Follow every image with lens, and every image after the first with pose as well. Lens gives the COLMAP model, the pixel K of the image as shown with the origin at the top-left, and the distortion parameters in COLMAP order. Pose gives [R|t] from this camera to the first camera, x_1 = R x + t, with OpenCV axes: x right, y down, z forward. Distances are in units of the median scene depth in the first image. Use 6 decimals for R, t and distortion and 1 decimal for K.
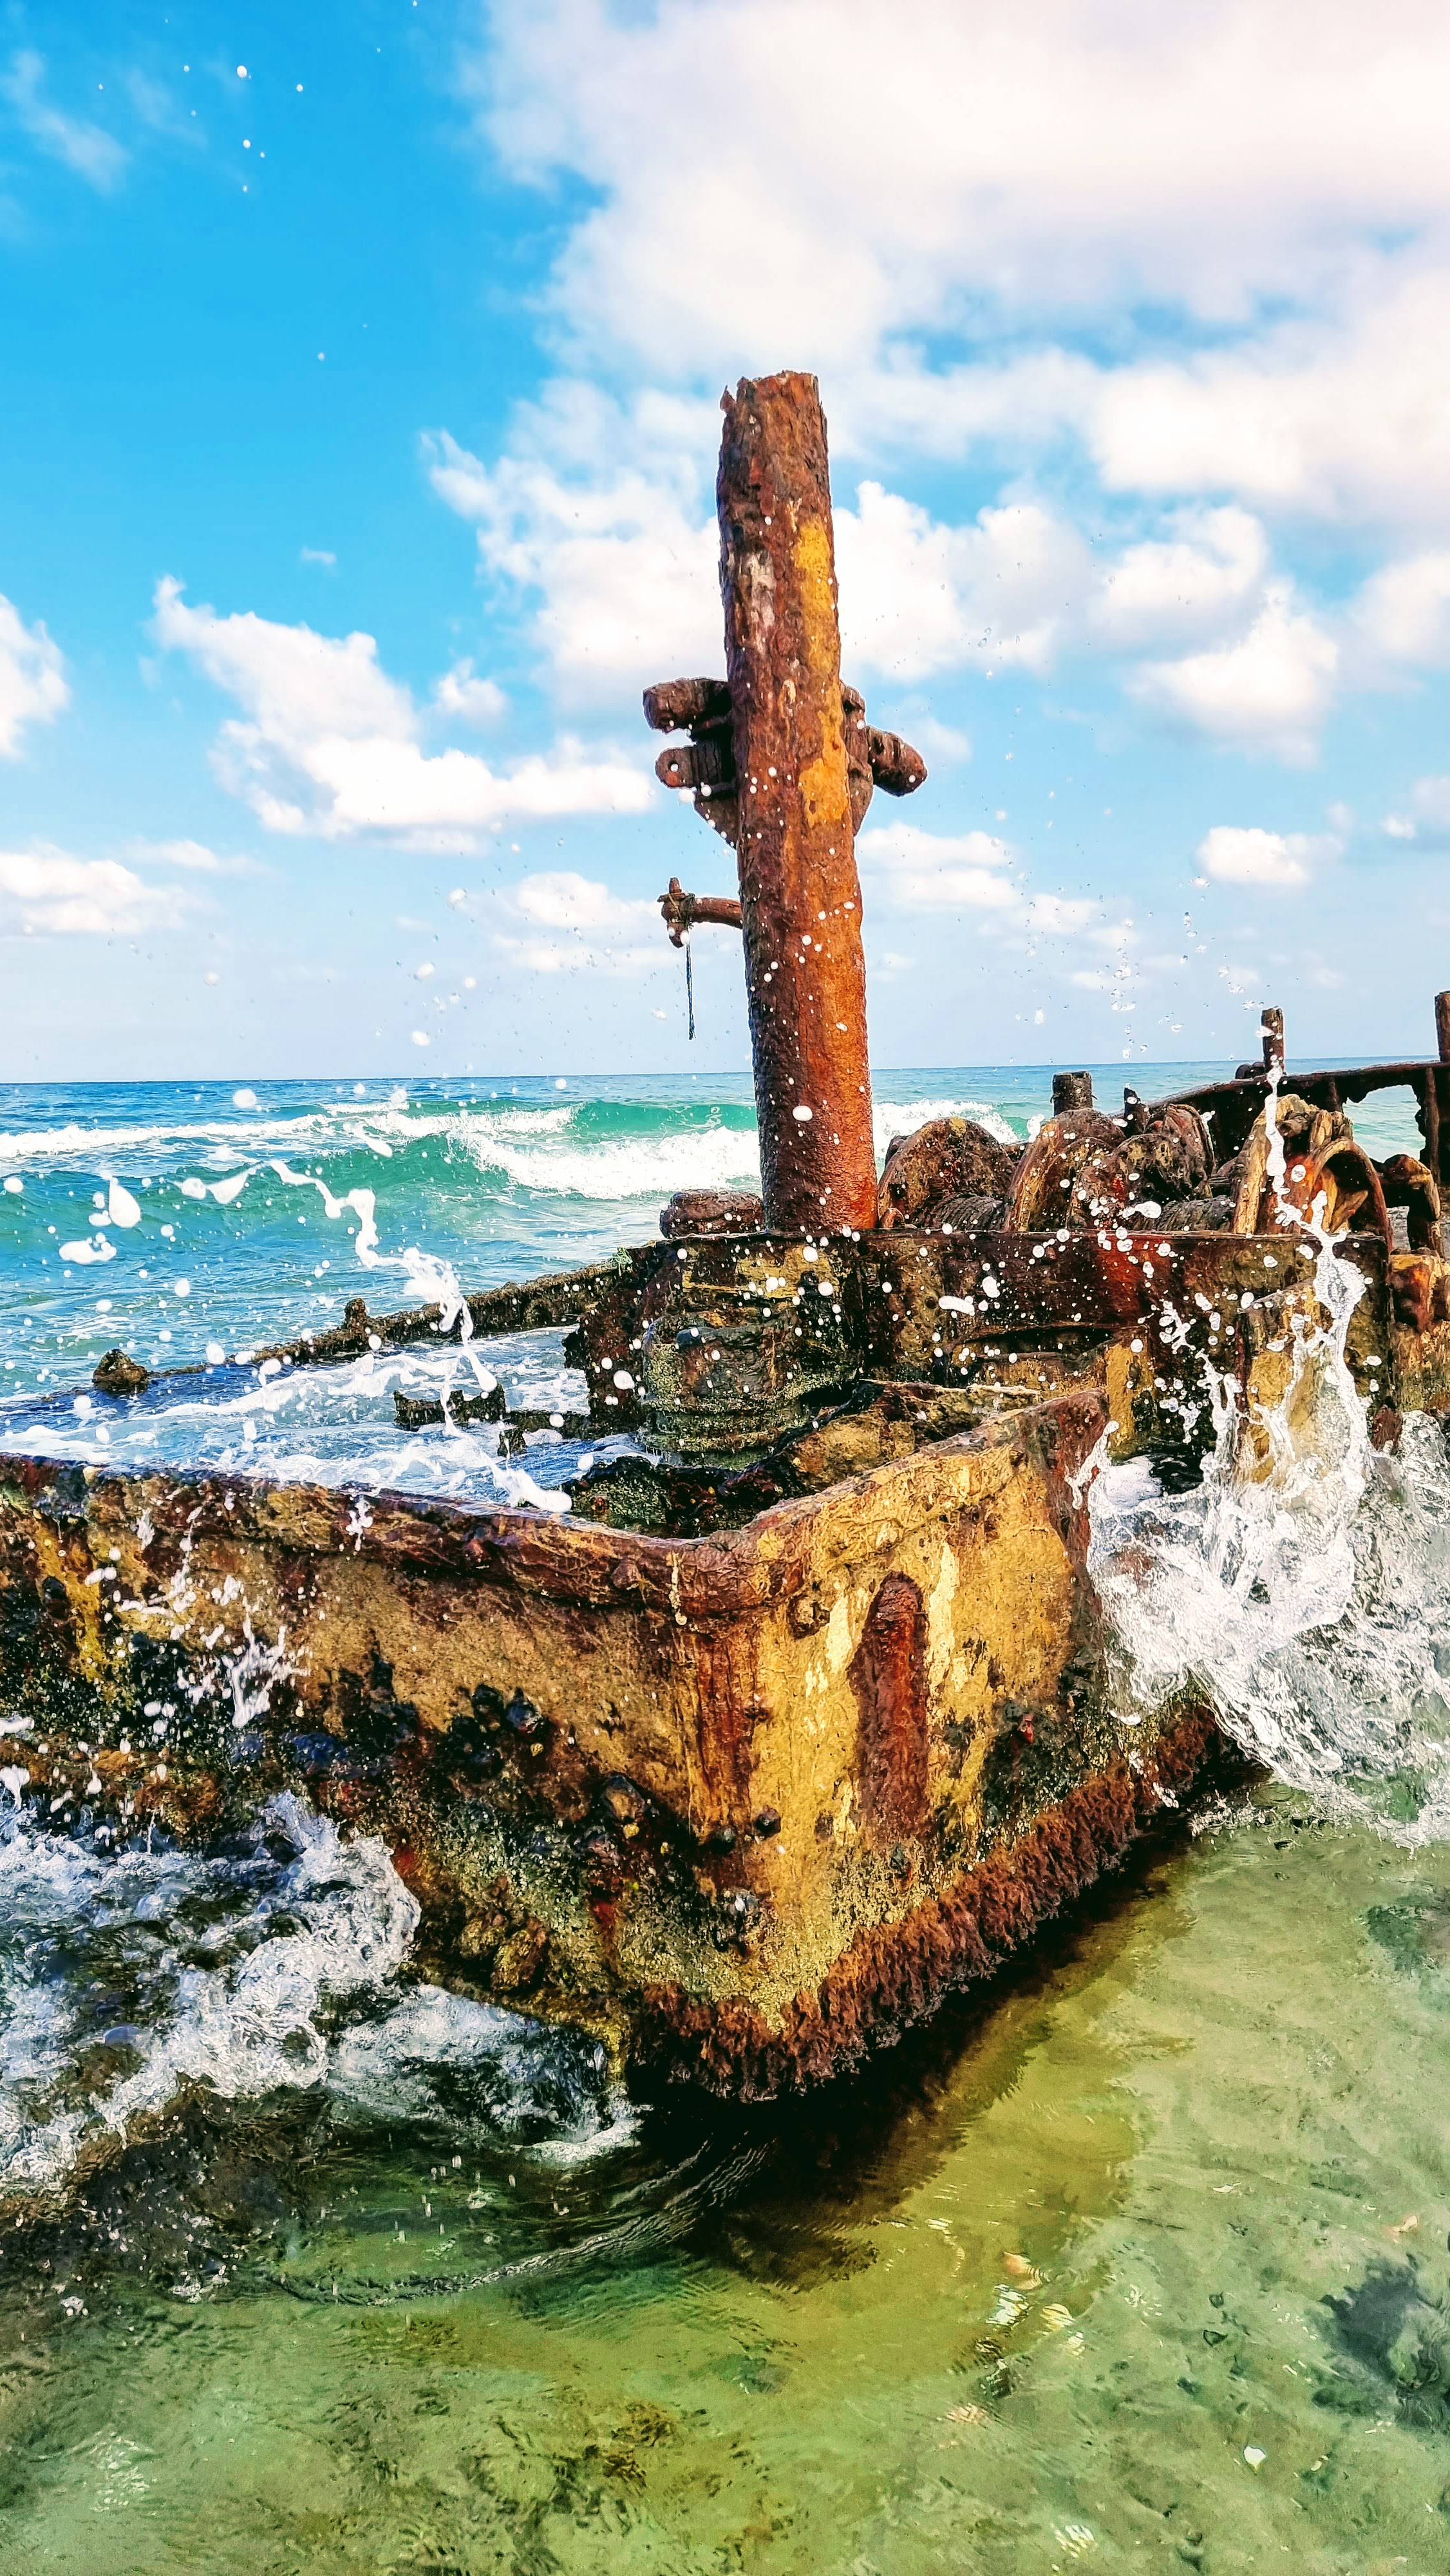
lens RADIAL K [[1838.6, 0, 725.0], [0, 1838.6, 1288.0], [0, 0, 1]] dist [0.160820, -0.179831]
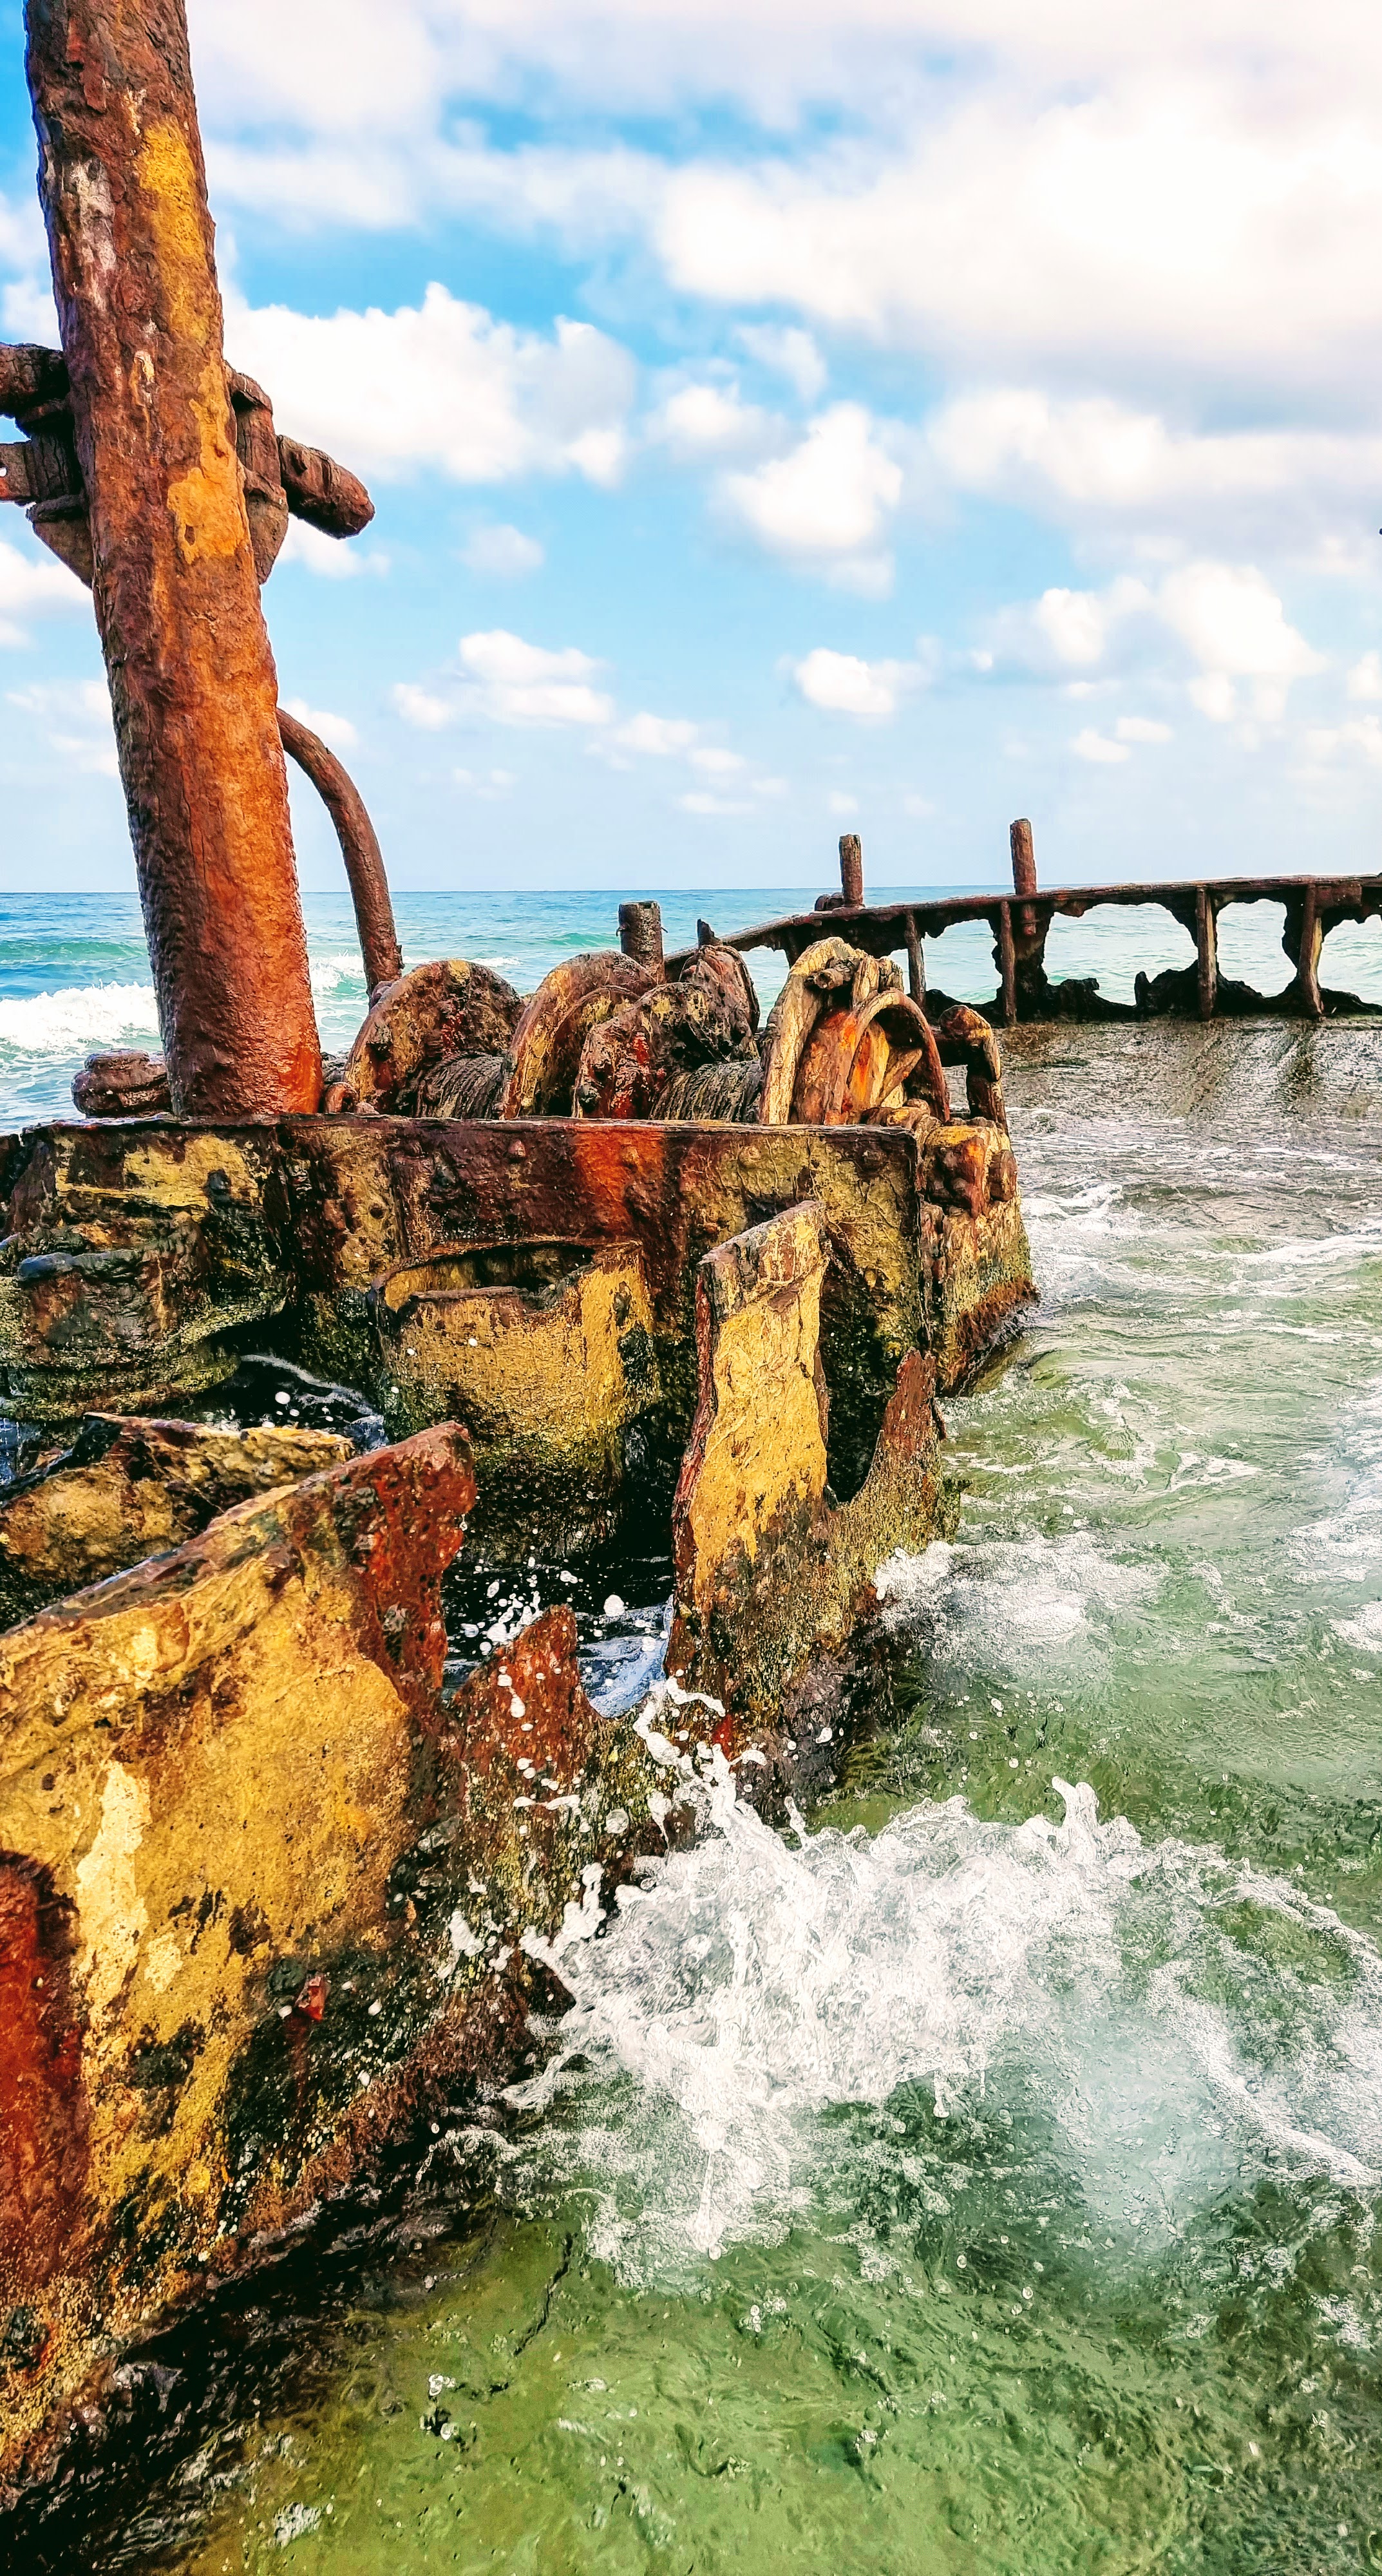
lens RADIAL K [[1874.3, 0, 738.0], [0, 1874.3, 1297.5], [0, 0, 1]] dist [0.110917, -0.086101]
pose [[0.977441, -0.037182, 0.207911, 0.090941], [0.017616, 0.995304, 0.095182, -0.027135], [-0.210473, -0.089372, 0.973506, 0.191452]]
